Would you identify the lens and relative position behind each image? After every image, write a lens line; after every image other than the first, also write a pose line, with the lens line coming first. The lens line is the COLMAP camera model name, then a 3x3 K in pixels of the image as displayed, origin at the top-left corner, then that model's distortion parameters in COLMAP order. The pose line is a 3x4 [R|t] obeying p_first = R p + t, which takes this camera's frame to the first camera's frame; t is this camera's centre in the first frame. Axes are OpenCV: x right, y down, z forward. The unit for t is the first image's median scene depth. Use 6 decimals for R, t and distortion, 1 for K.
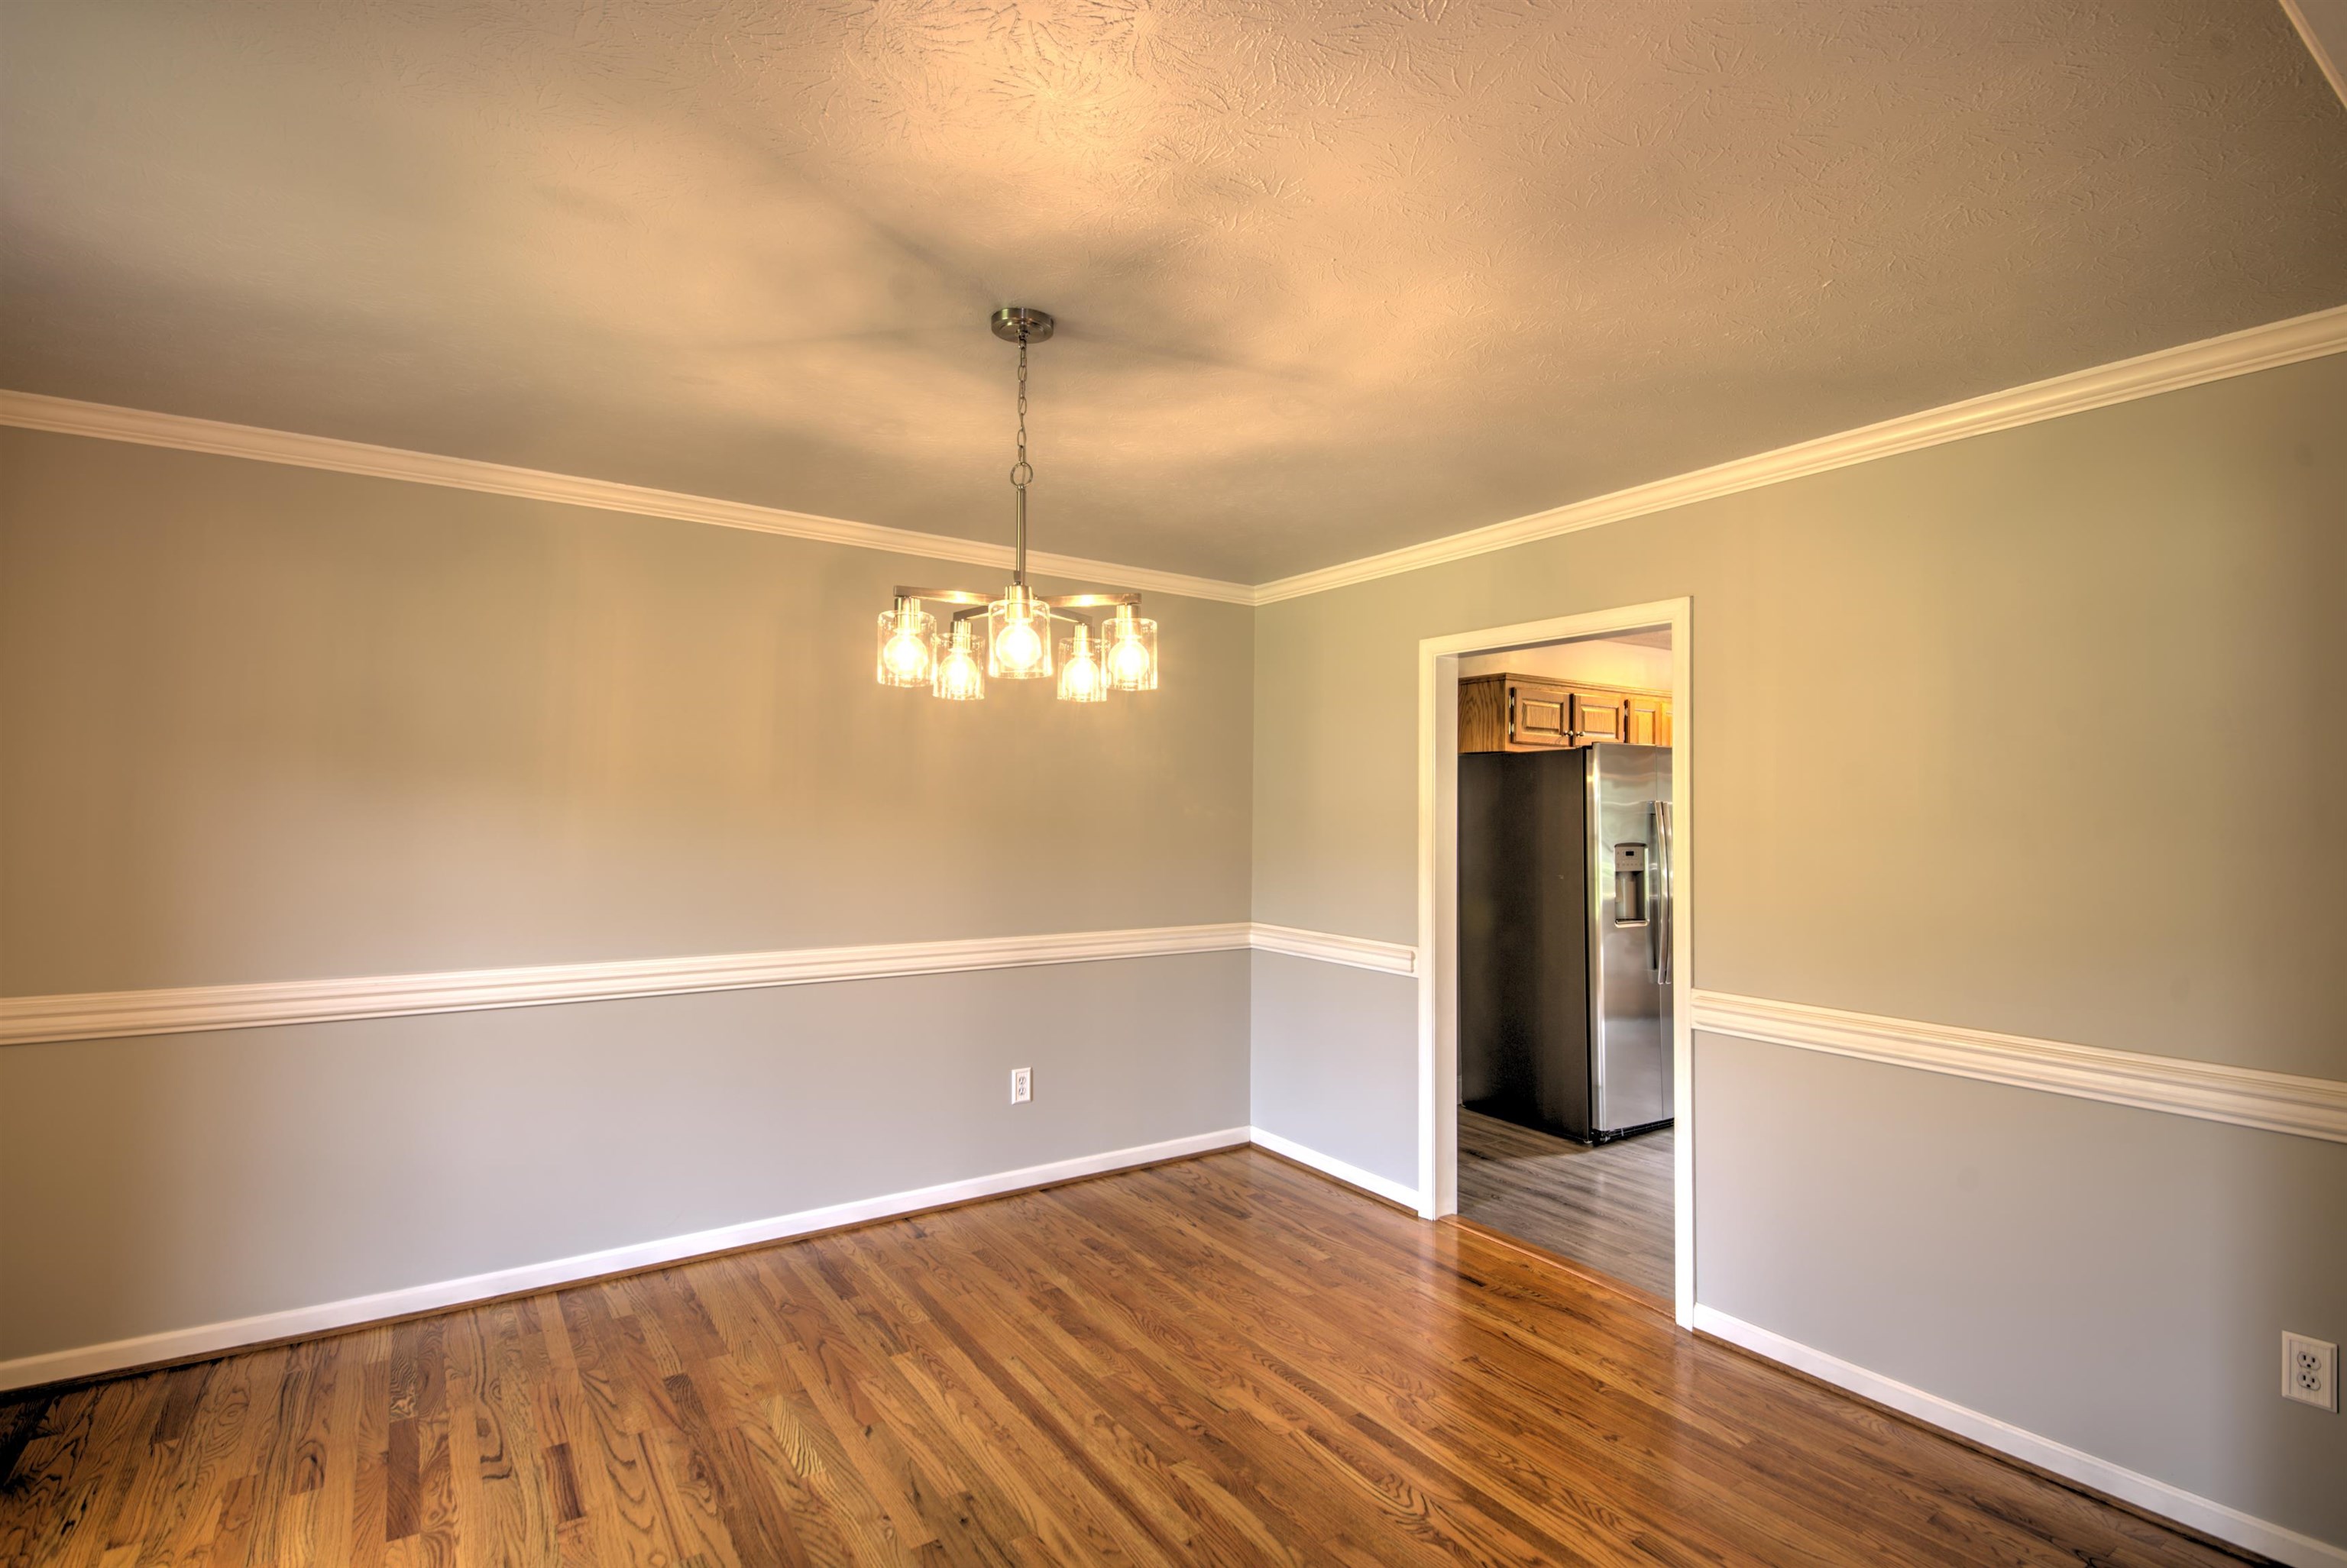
lens RADIAL K [[1110.6, 0, 1173.5], [0, 1110.6, 784.0], [0, 0, 1]] dist [0.052016, -0.043688]
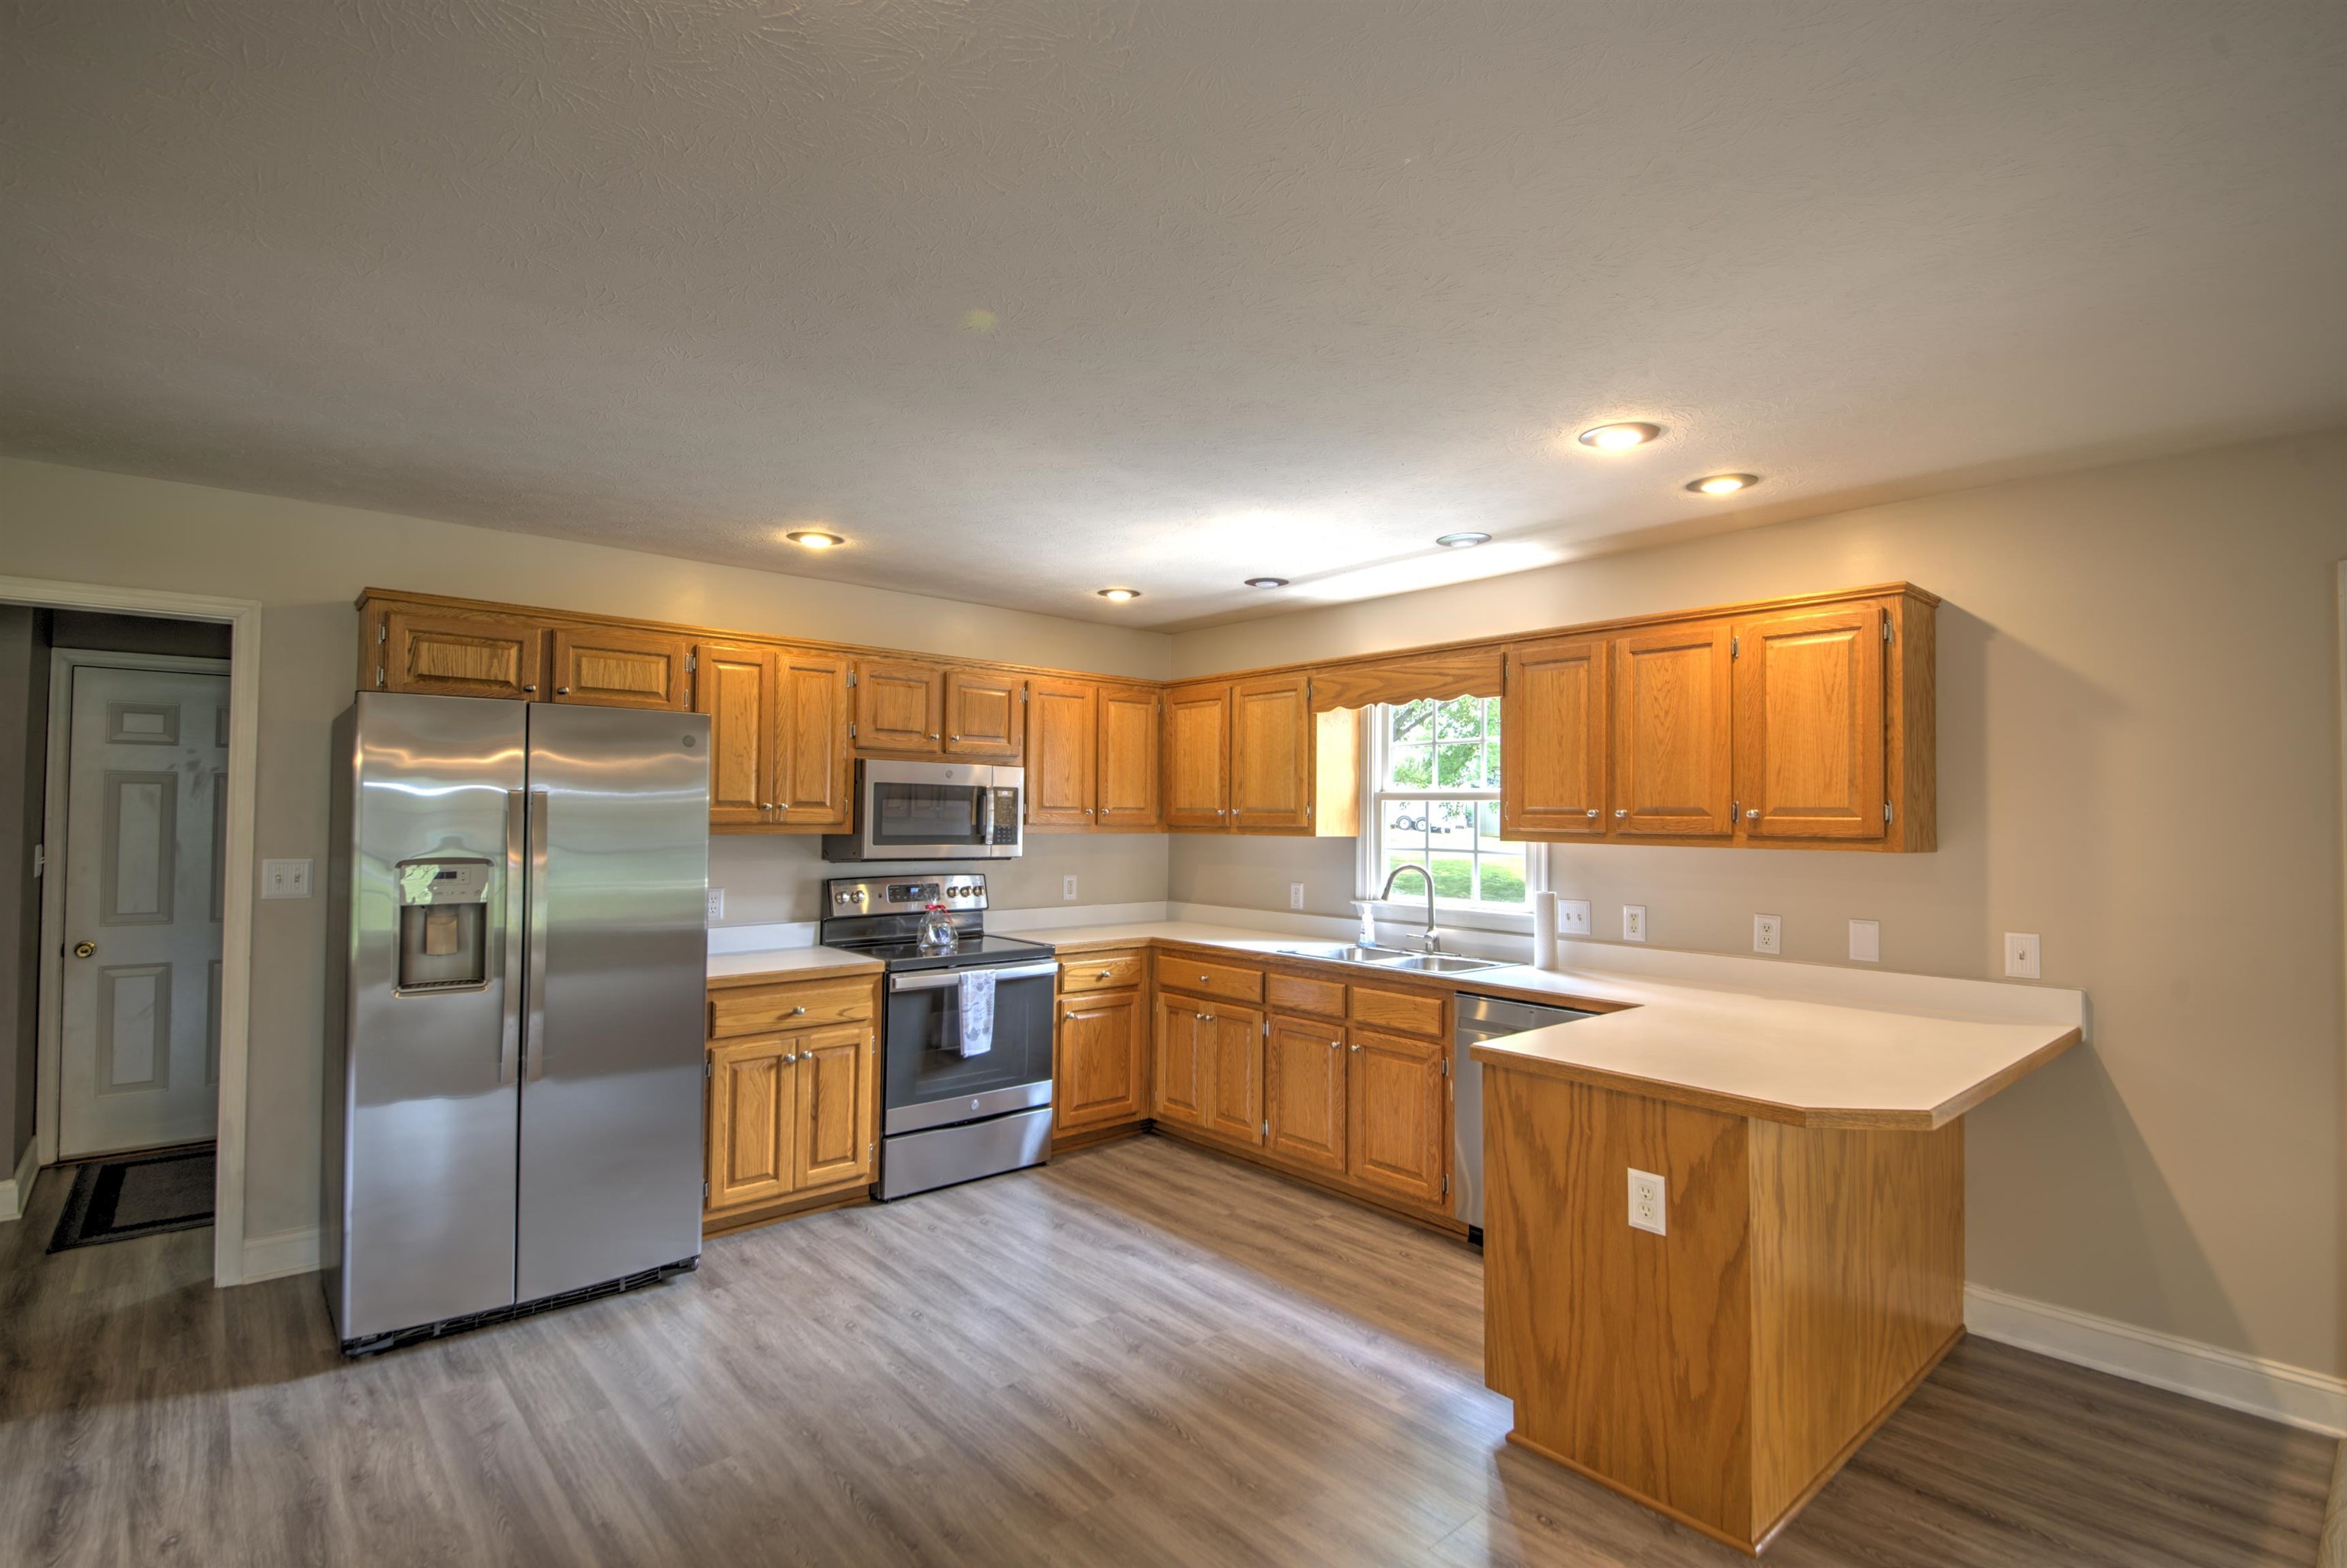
lens RADIAL K [[1110.6, 0, 1173.5], [0, 1110.6, 784.0], [0, 0, 1]] dist [0.052016, -0.043688]
pose [[0.992872, 0.001698, 0.119175, 1.197913], [-0.001147, 0.999988, -0.004691, 0.024867], [-0.119181, 0.004521, 0.992862, 0.561015]]
